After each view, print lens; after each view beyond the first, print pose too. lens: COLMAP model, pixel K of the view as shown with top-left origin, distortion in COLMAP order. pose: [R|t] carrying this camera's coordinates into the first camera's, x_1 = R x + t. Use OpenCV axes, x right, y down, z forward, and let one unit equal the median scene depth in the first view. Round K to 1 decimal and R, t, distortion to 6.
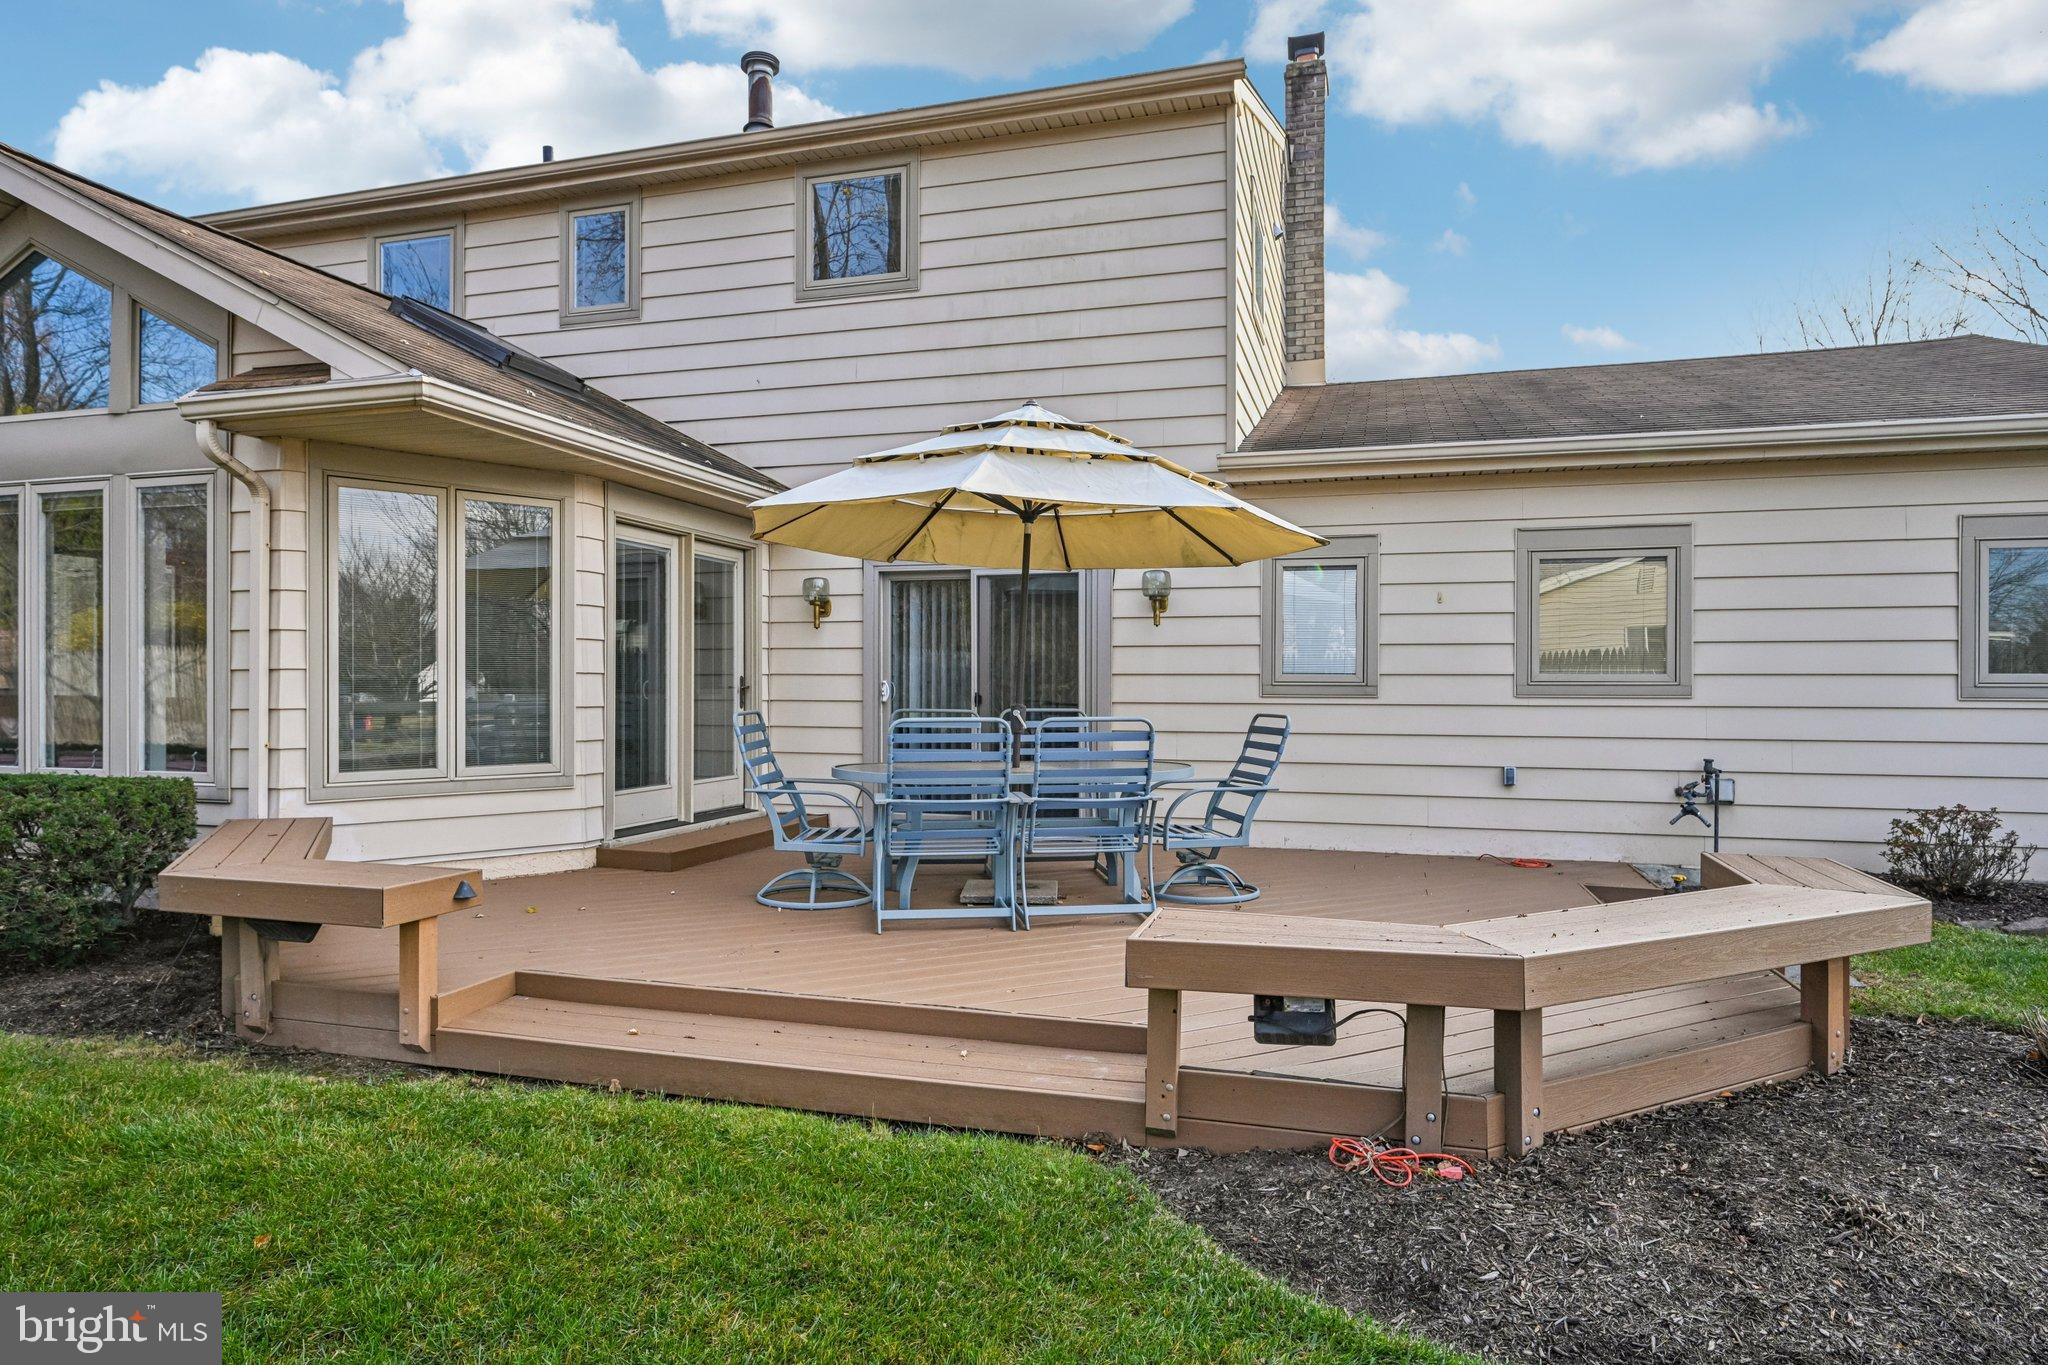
lens RADIAL K [[1183.8, 0, 1019.1], [0, 1183.8, 693.4], [0, 0, 1]] dist [0.003671, -0.001180]
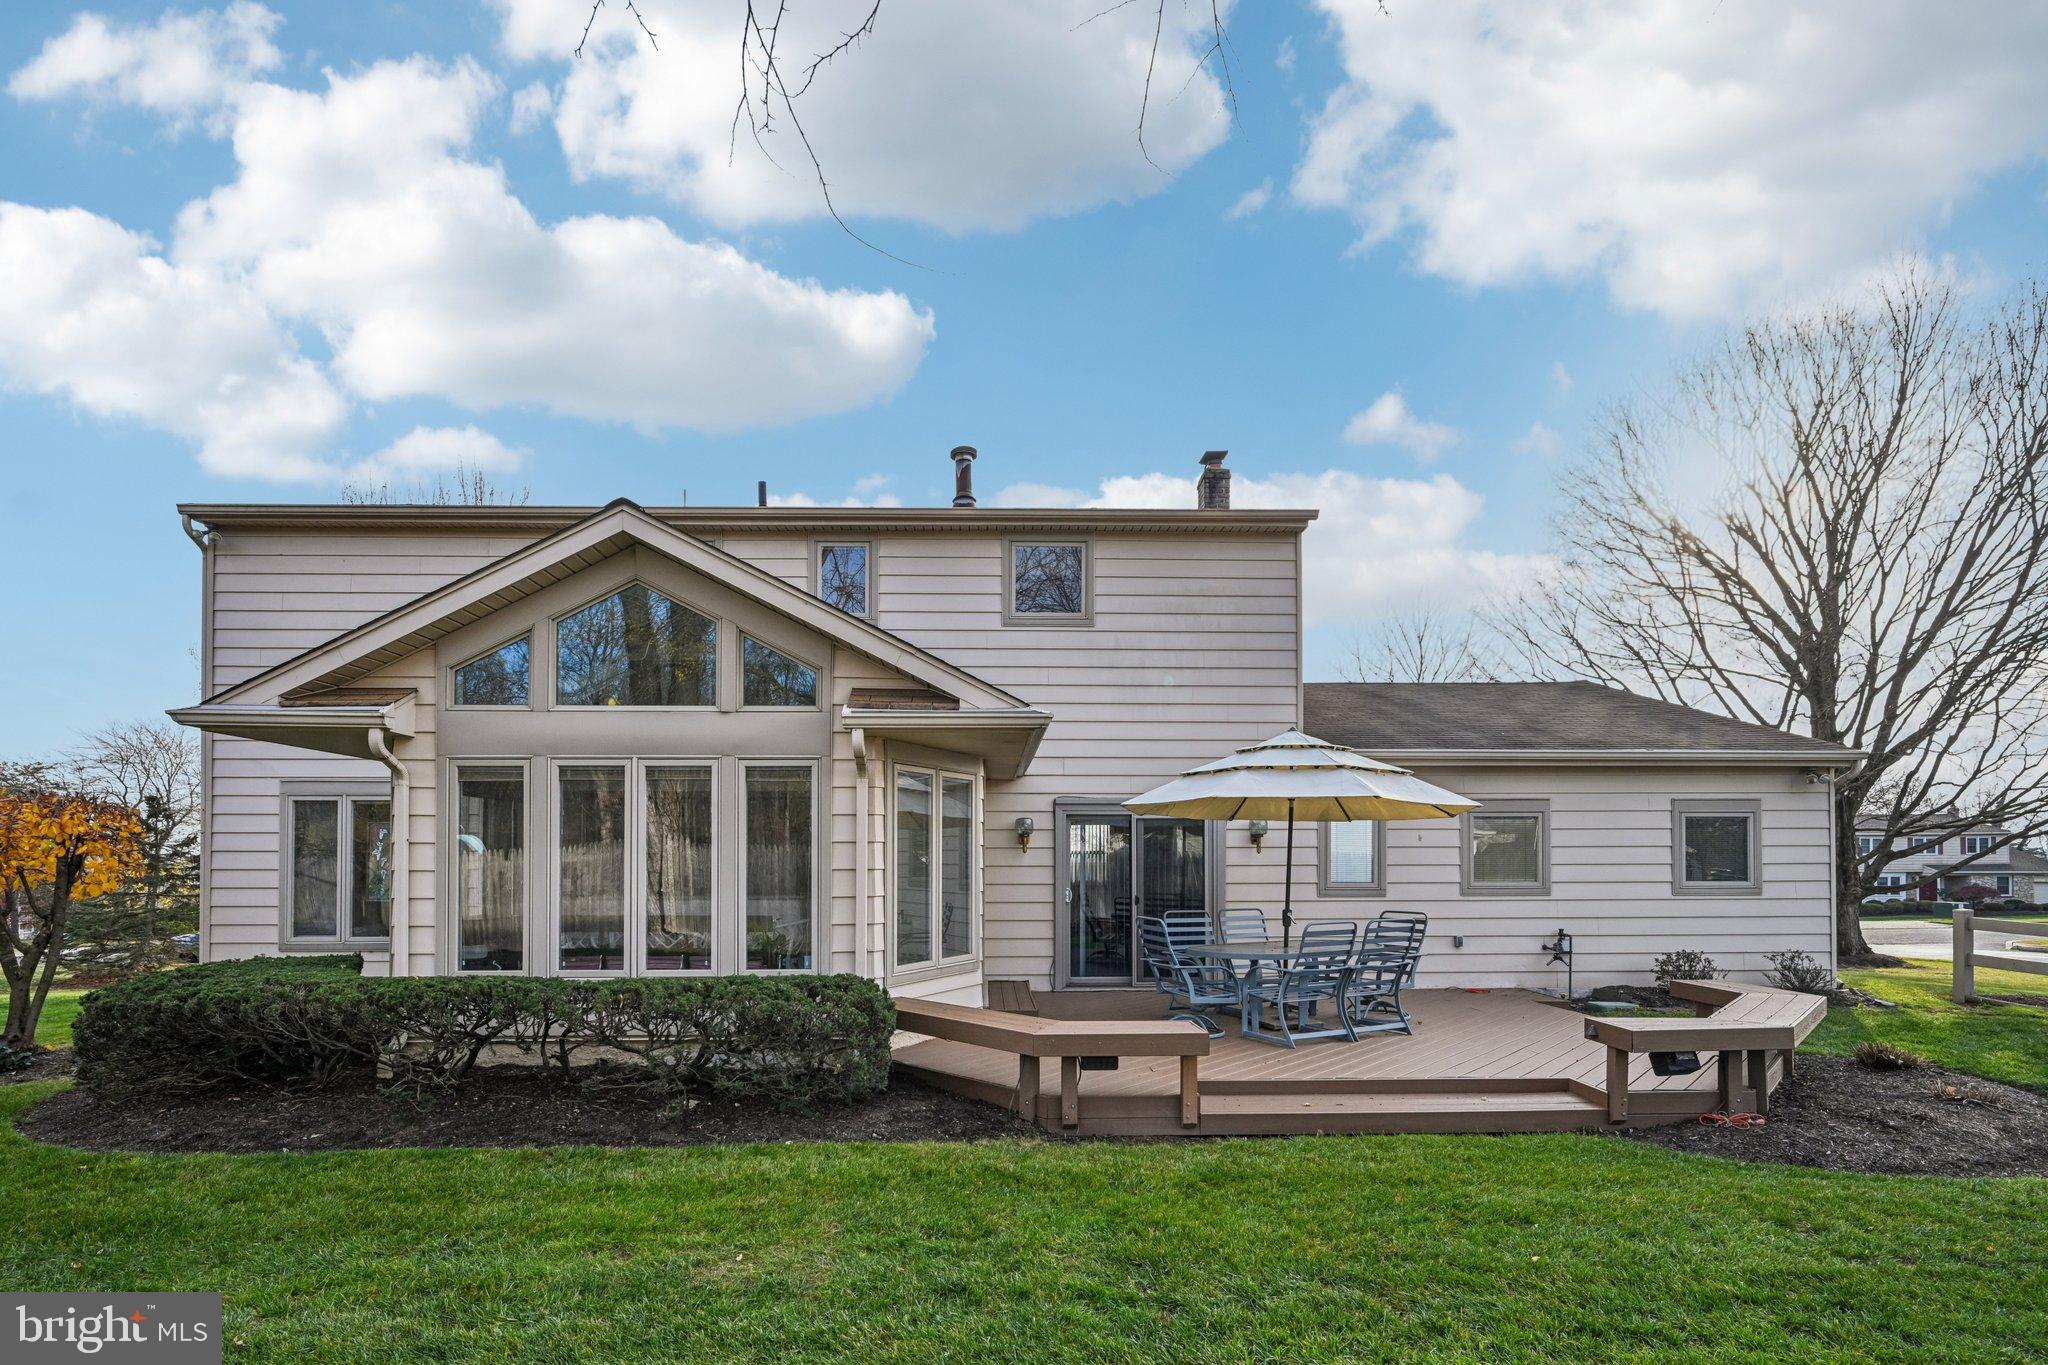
lens RADIAL K [[905.6, 0, 1102.9], [0, 905.6, 868.8], [0, 0, 1]] dist [-0.002052, -0.000345]
pose [[0.951233, -0.005772, 0.308420, -0.525082], [0.008777, 0.999927, -0.008358, -0.031828], [-0.308349, 0.010658, 0.951214, -0.107225]]
